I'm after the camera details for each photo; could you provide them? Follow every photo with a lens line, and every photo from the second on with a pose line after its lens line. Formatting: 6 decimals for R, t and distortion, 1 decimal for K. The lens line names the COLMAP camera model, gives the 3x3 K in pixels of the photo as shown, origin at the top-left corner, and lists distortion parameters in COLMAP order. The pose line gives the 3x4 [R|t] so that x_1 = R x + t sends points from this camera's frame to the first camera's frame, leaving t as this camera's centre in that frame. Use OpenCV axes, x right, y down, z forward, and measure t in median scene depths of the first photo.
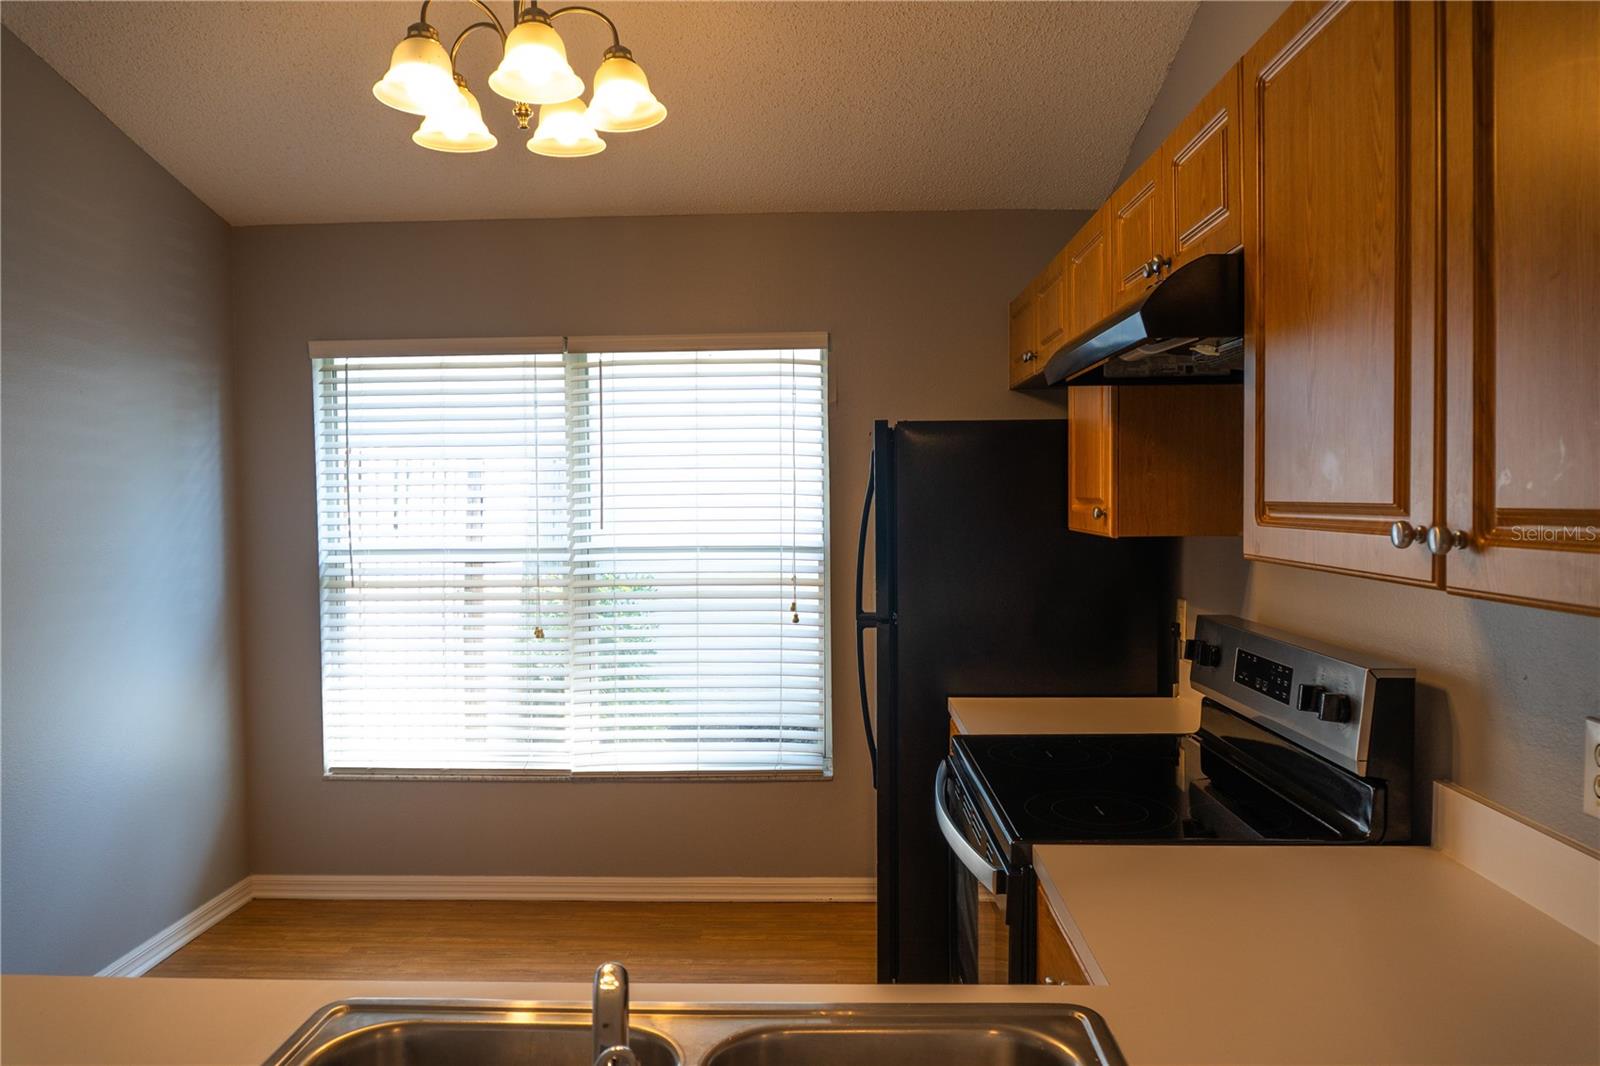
lens RADIAL K [[1065.9, 0, 801.9], [0, 1065.9, 533.2], [0, 0, 1]] dist [-0.024652, 0.002252]
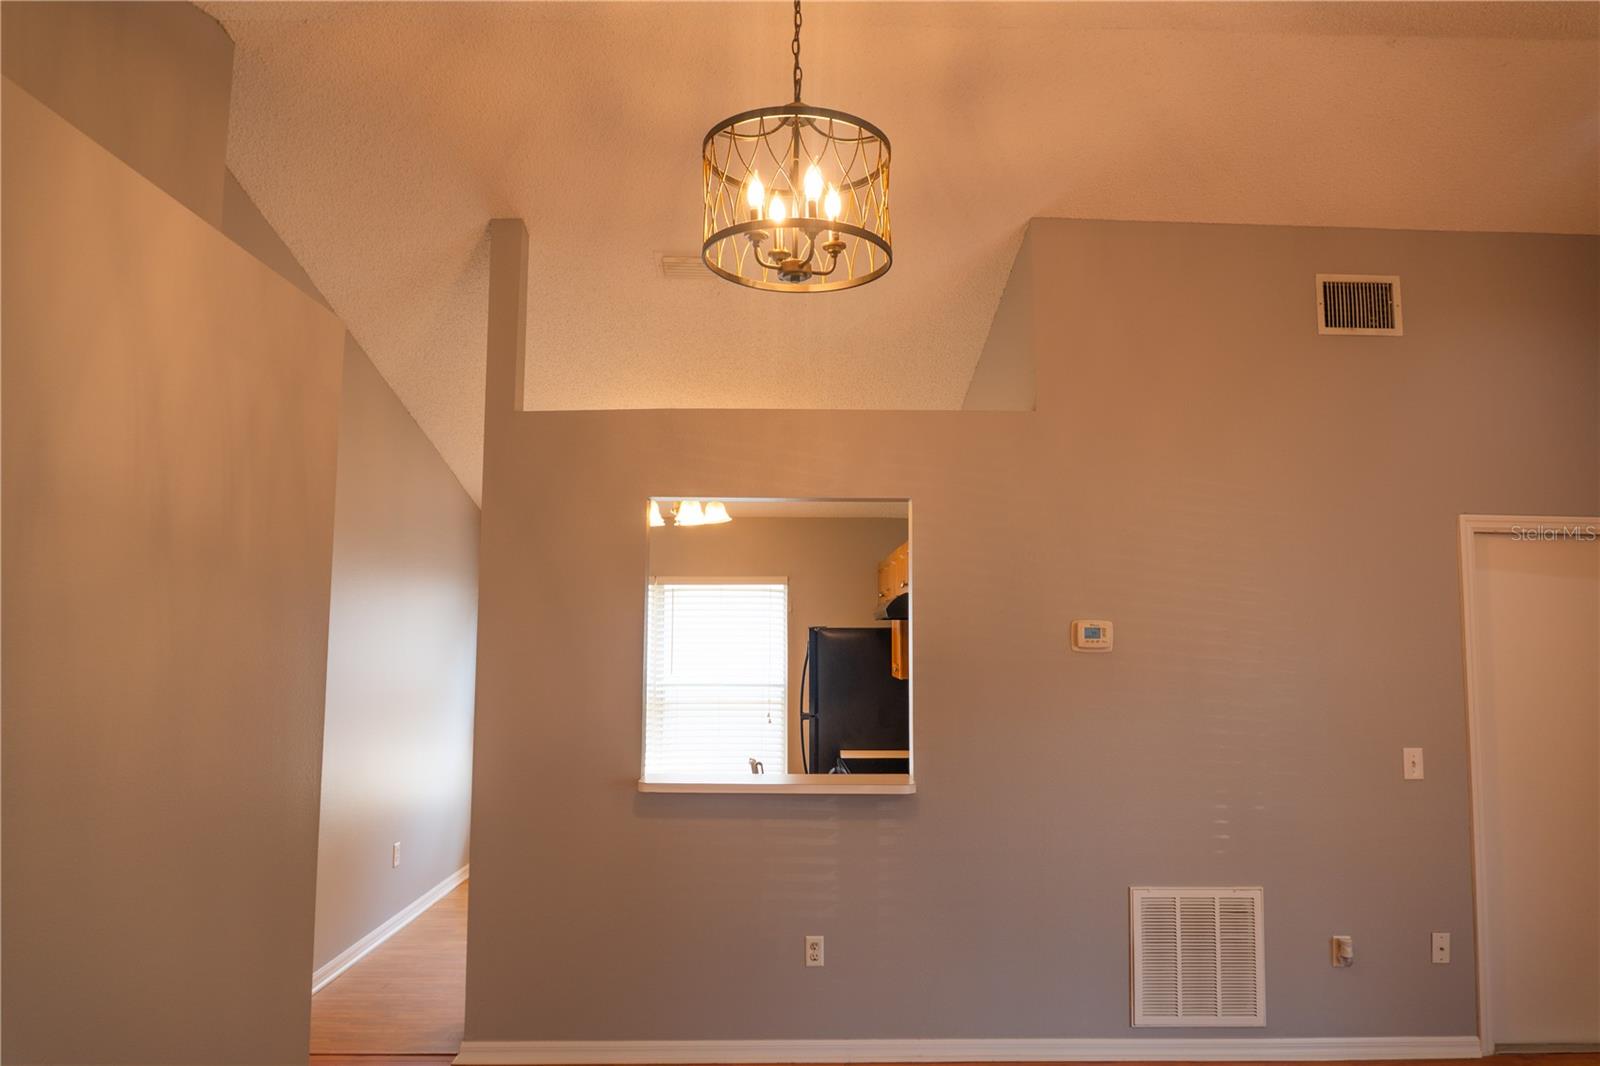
lens RADIAL K [[1065.9, 0, 801.9], [0, 1065.9, 533.2], [0, 0, 1]] dist [-0.024652, 0.002252]
pose [[0.998811, 0.015238, 0.046310, -0.043595], [-0.009220, 0.991795, -0.127502, -0.013590], [-0.047873, 0.126923, 0.990757, -1.001042]]
